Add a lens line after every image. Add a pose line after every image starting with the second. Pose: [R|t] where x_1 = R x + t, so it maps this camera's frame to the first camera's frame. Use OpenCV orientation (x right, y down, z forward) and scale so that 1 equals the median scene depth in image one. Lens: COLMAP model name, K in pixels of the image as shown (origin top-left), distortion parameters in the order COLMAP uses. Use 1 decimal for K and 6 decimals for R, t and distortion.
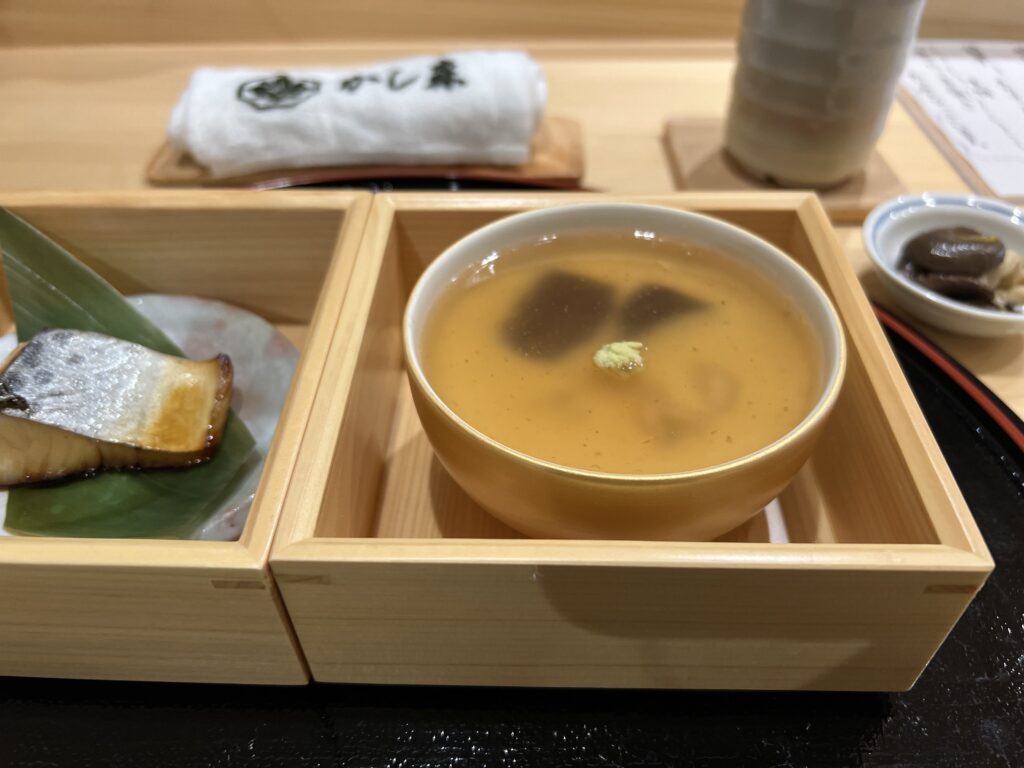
lens RADIAL K [[760.4, 0, 512.0], [0, 760.4, 384.0], [0, 0, 1]] dist [-0.001511, -0.000216]
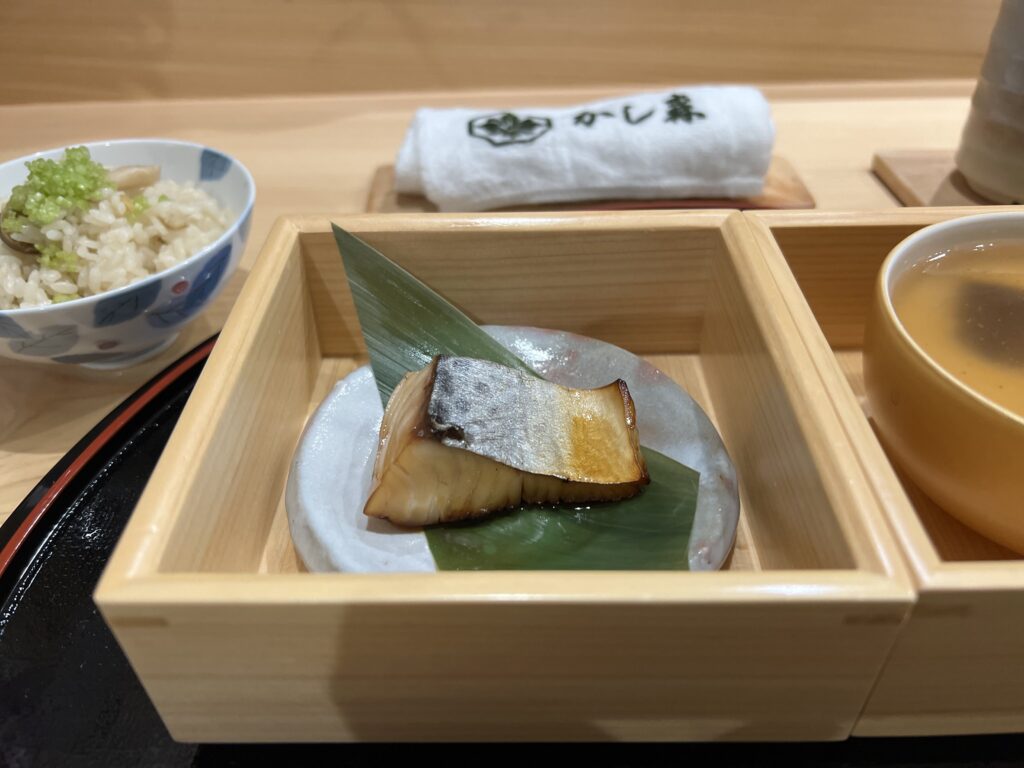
lens RADIAL K [[750.0, 0, 508.8], [0, 750.0, 407.4], [0, 0, 1]] dist [-0.005004, -0.004943]
pose [[0.999663, -0.021485, 0.014595, -0.466253], [0.022190, 0.998505, -0.049959, 0.032494], [-0.013500, 0.050266, 0.998645, 0.075278]]
